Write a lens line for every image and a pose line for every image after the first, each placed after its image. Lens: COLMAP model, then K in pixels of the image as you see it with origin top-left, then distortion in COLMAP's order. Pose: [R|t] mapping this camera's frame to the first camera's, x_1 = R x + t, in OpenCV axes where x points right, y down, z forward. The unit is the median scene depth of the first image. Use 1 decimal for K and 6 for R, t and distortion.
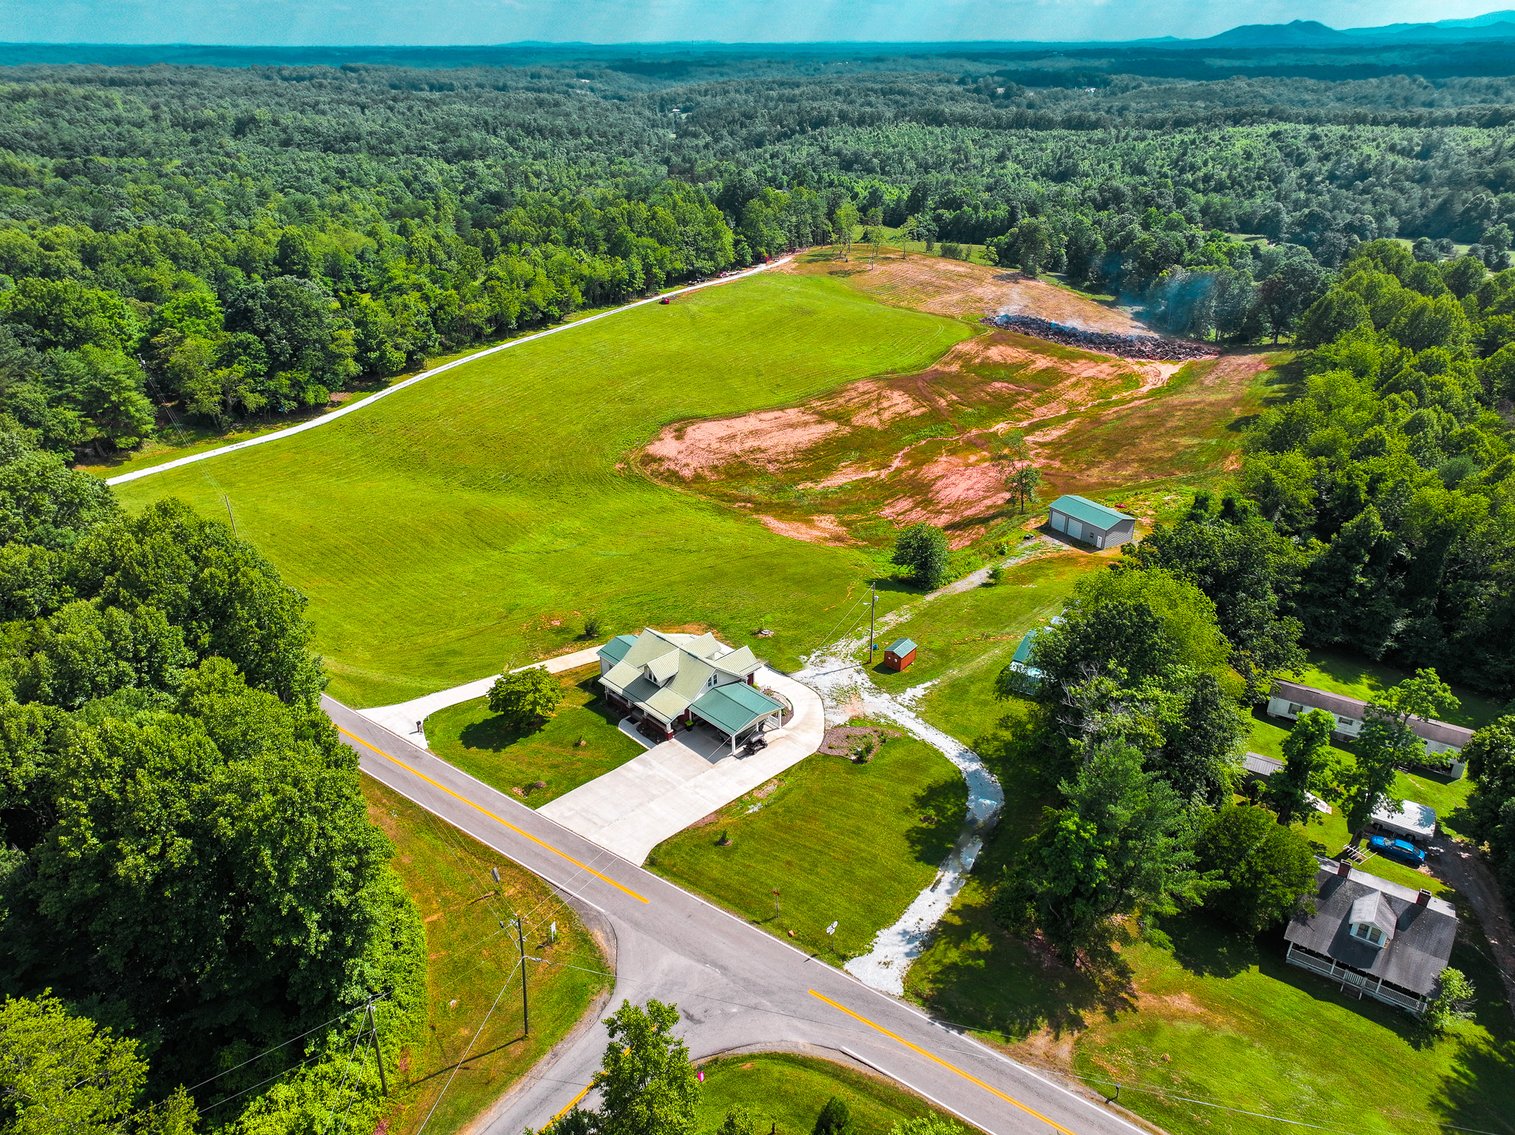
lens RADIAL K [[989.0, 0, 757.5], [0, 989.0, 567.5], [0, 0, 1]] dist [-0.000479, 0.019349]
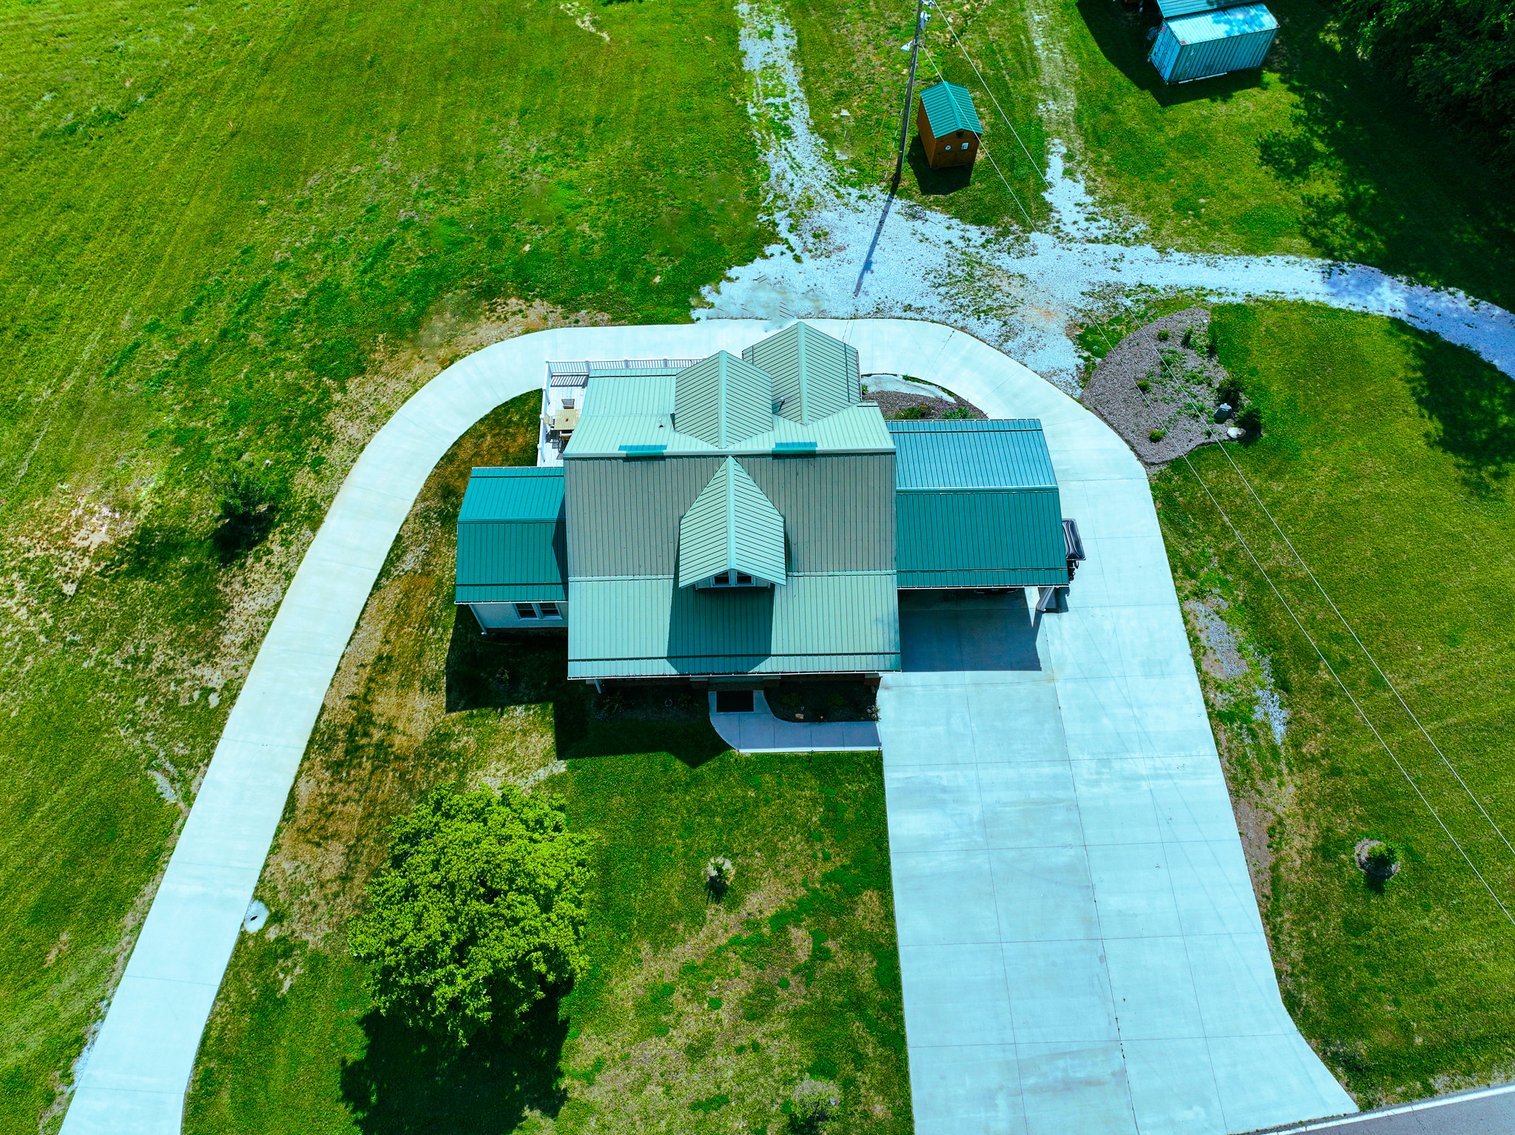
lens RADIAL K [[989.0, 0, 757.5], [0, 989.0, 567.5], [0, 0, 1]] dist [-0.000479, 0.019349]
pose [[0.688419, -0.649259, 0.323329, -0.203014], [0.329486, 0.677063, 0.658046, -0.107266], [-0.646156, -0.346479, 0.680025, 0.764051]]
